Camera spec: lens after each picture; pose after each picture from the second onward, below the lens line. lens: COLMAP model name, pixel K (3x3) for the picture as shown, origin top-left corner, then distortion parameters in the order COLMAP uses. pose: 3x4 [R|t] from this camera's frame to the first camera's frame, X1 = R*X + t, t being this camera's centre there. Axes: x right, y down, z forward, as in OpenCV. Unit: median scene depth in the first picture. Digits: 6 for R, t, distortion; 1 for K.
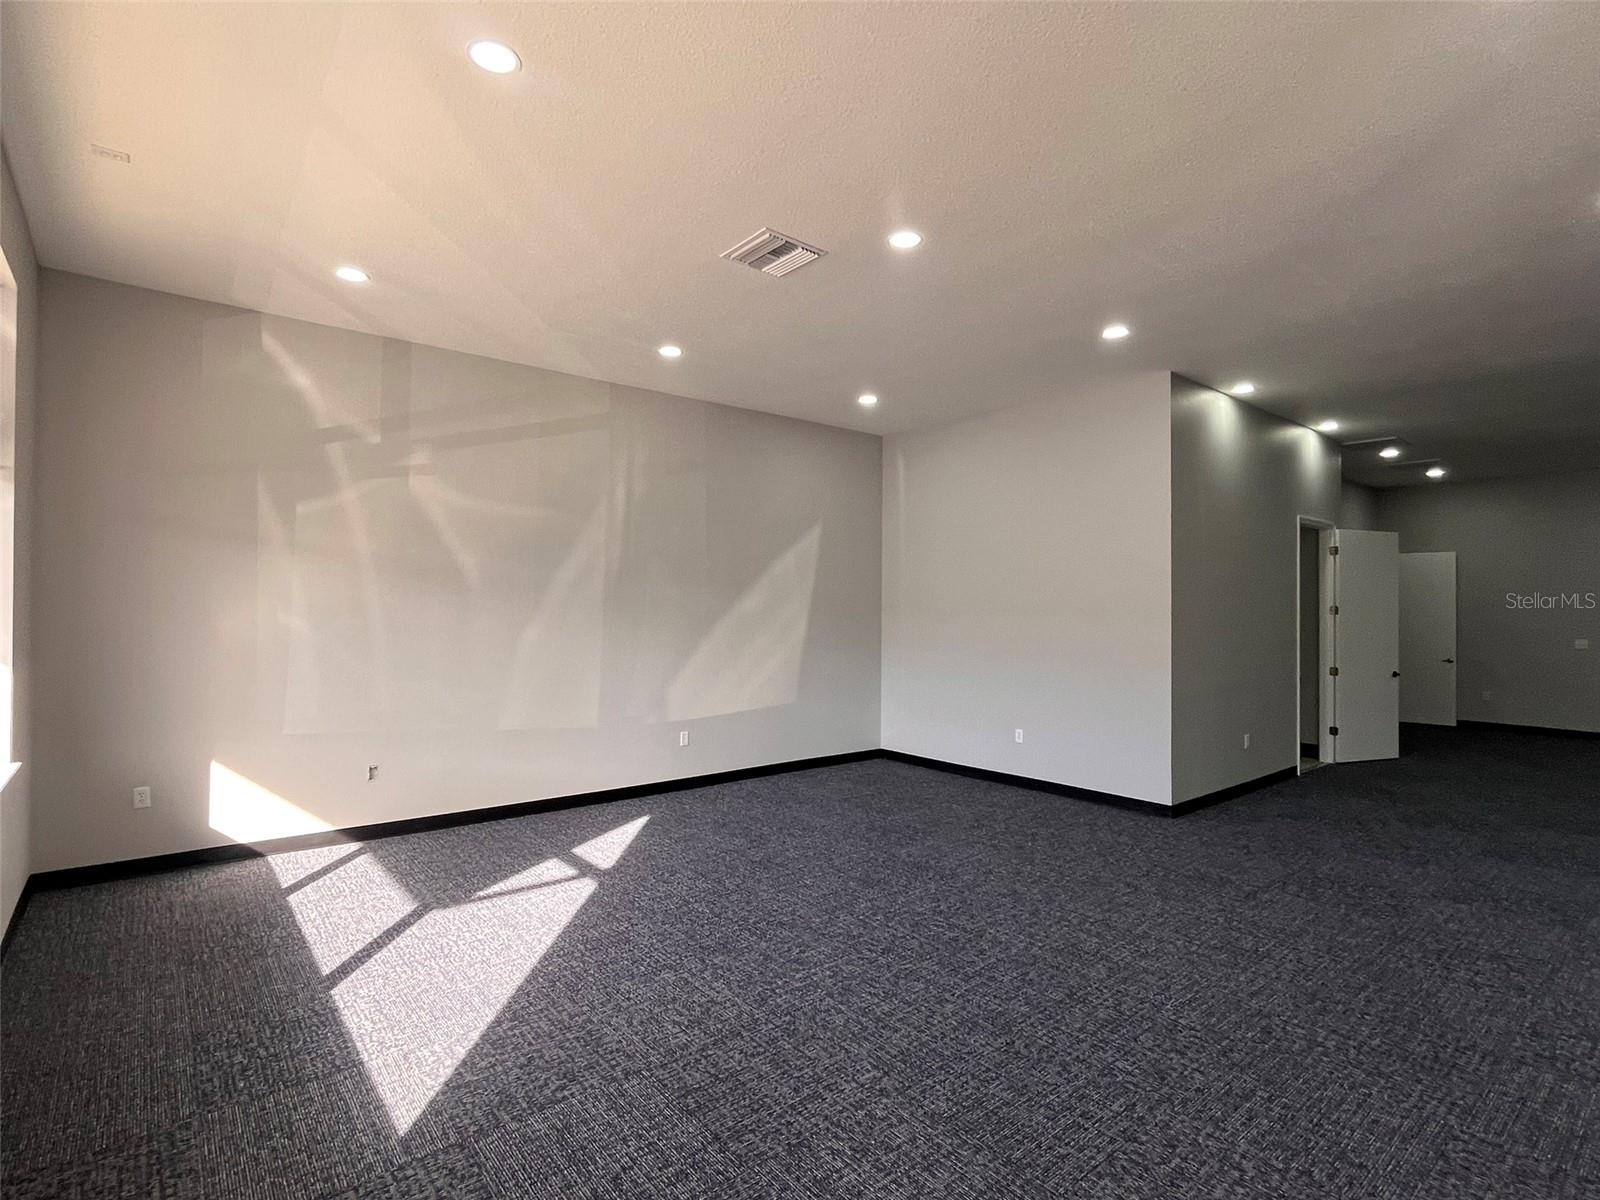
lens RADIAL K [[795.4, 0, 792.6], [0, 795.4, 599.3], [0, 0, 1]] dist [-0.003956, -0.000136]
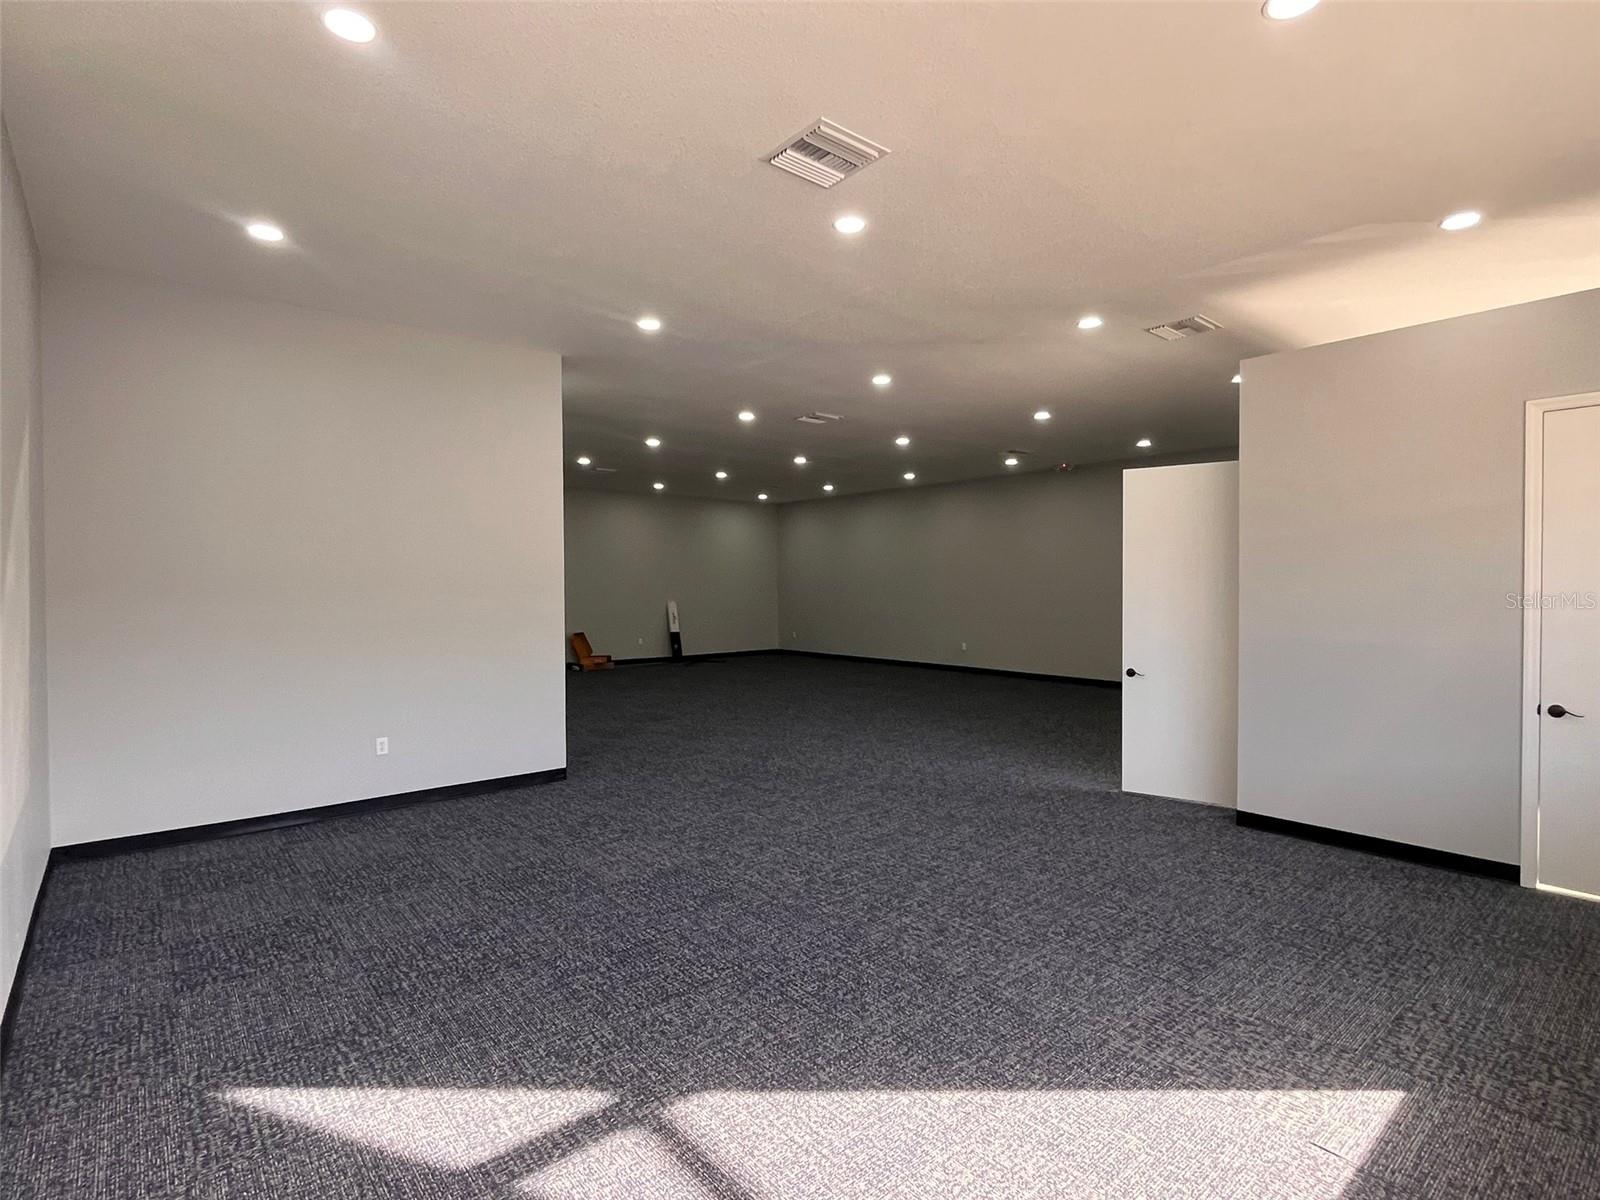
lens RADIAL K [[795.4, 0, 797.4], [0, 795.4, 593.3], [0, 0, 1]] dist [-0.003956, -0.000136]
pose [[-0.013284, -0.019021, 0.999731, -0.792854], [-0.007332, 0.999794, 0.018925, 0.005588], [-0.999885, -0.007079, -0.013421, 0.953830]]
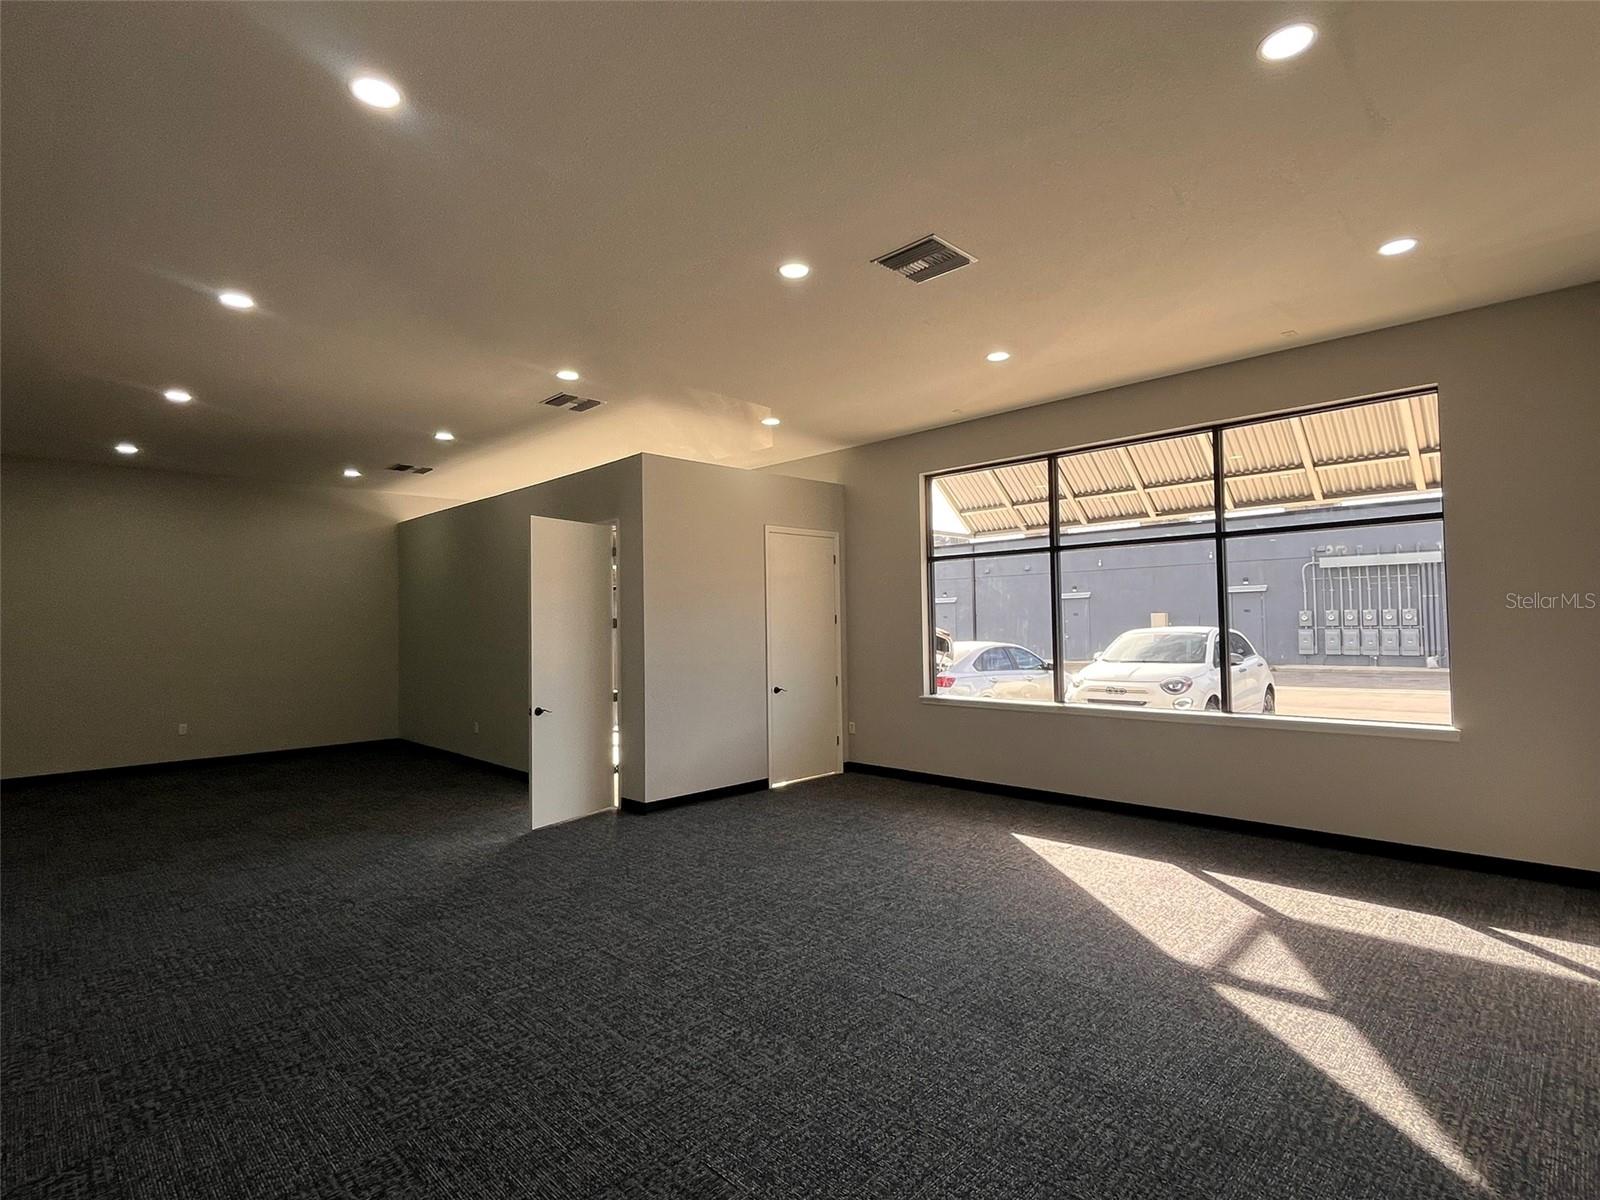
lens RADIAL K [[795.4, 0, 789.5], [0, 795.4, 604.3], [0, 0, 1]] dist [-0.003956, -0.000136]
pose [[-0.995978, 0.004694, -0.089480, 0.215991], [0.007984, 0.999304, -0.036445, 0.026773], [0.089246, -0.037013, -0.995322, 1.798077]]
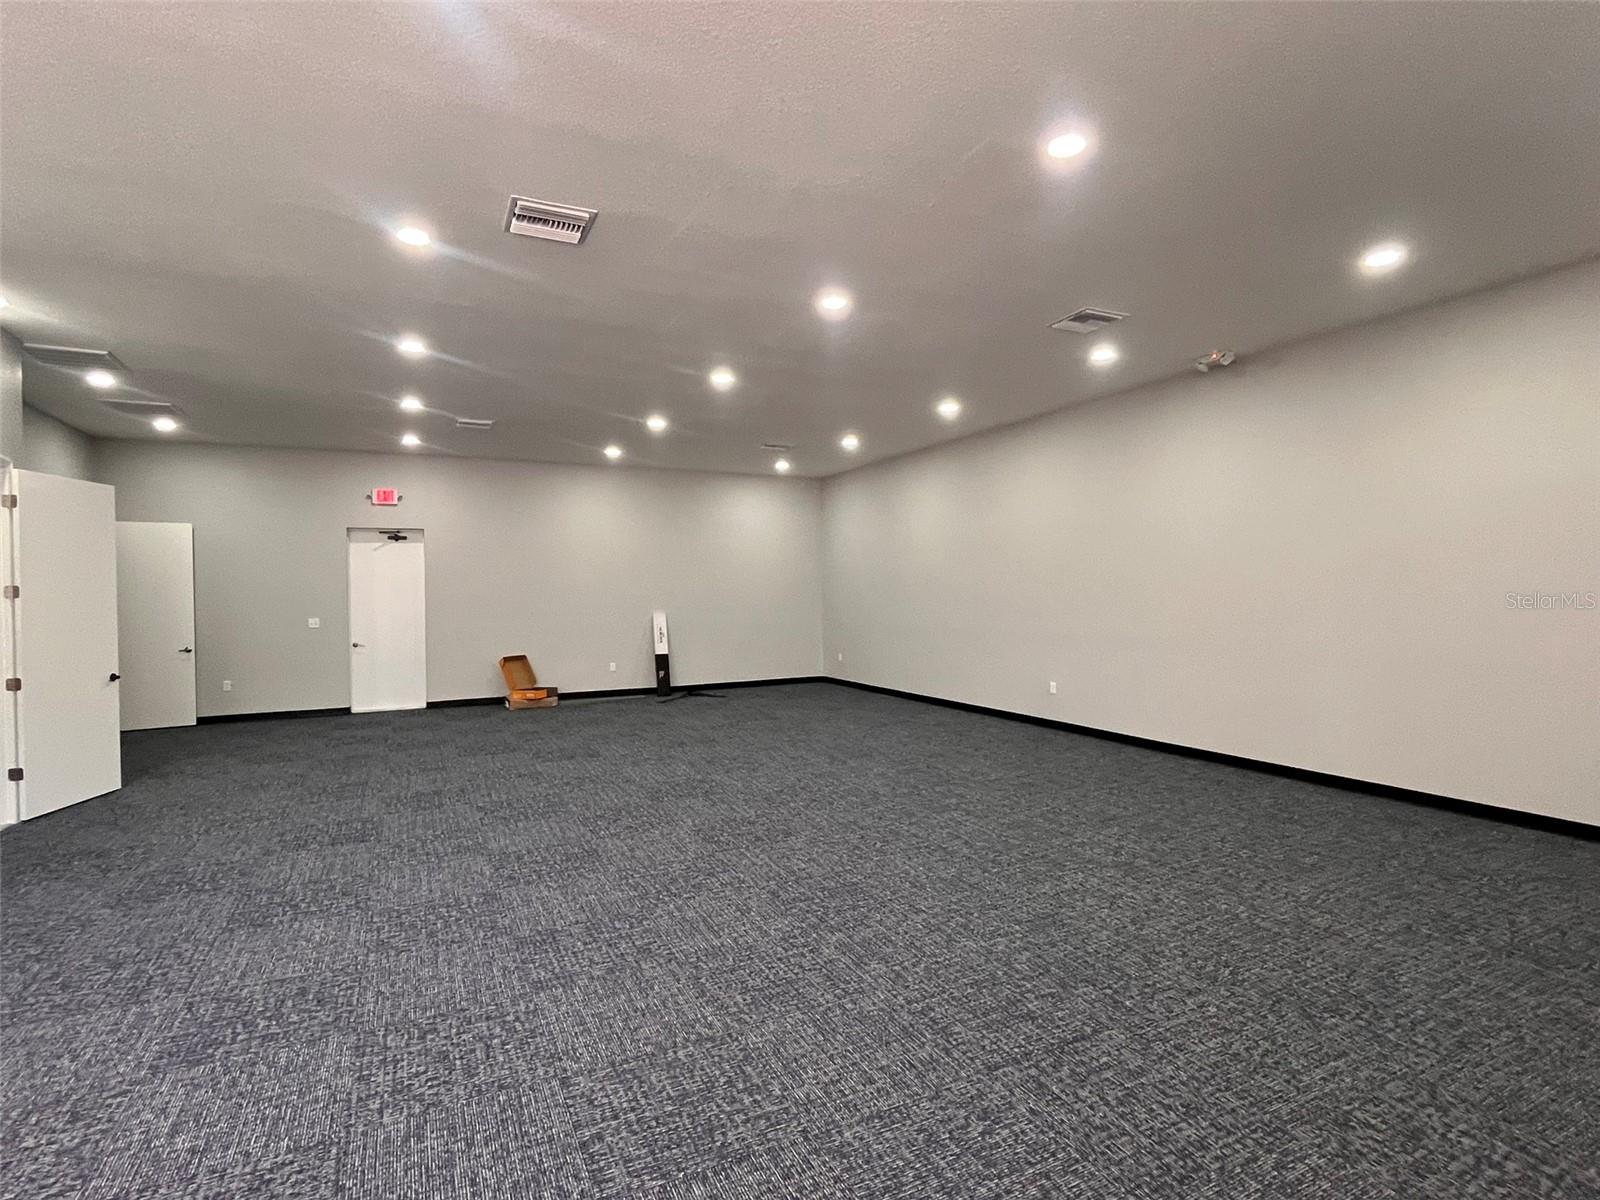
lens RADIAL K [[795.4, 0, 786.6], [0, 795.4, 602.5], [0, 0, 1]] dist [-0.003956, -0.000136]
pose [[0.234684, -0.025648, 0.971733, 0.361569], [0.000310, 0.999654, 0.026311, 0.010740], [-0.972072, -0.005874, 0.234610, 0.412906]]
